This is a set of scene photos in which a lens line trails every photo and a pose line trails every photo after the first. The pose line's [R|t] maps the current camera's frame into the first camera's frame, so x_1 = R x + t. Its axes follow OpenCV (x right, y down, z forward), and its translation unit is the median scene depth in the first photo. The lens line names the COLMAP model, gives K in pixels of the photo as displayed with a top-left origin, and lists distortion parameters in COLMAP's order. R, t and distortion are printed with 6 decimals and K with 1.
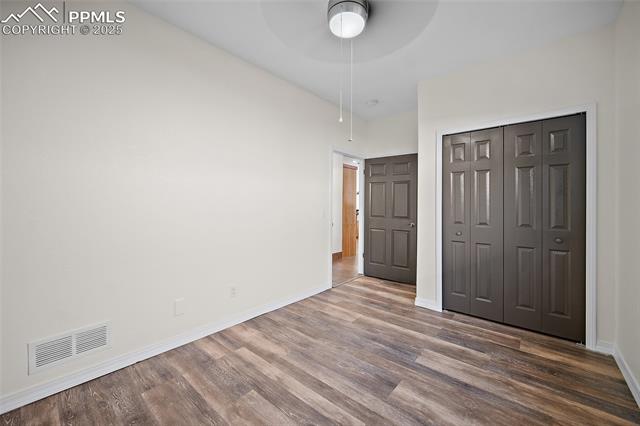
lens RADIAL K [[254.1, 0, 329.5], [0, 254.1, 213.4], [0, 0, 1]] dist [-0.000383, -0.000203]
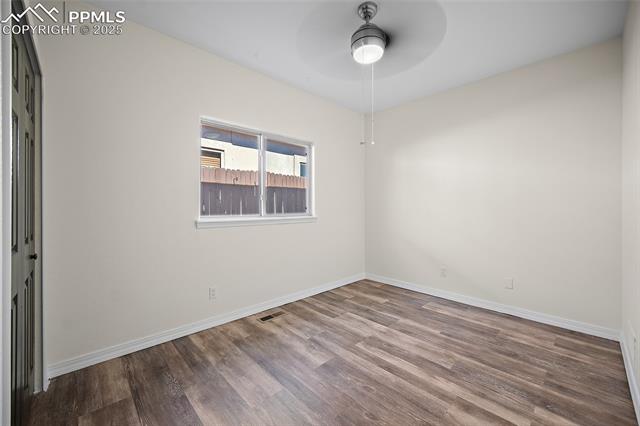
lens RADIAL K [[254.1, 0, 329.5], [0, 254.1, 213.4], [0, 0, 1]] dist [-0.000383, -0.000203]
pose [[-0.994380, -0.012122, 0.105172, 0.114394], [-0.006359, 0.998469, 0.054951, -0.054795], [-0.105677, 0.053973, -0.992935, 2.003358]]
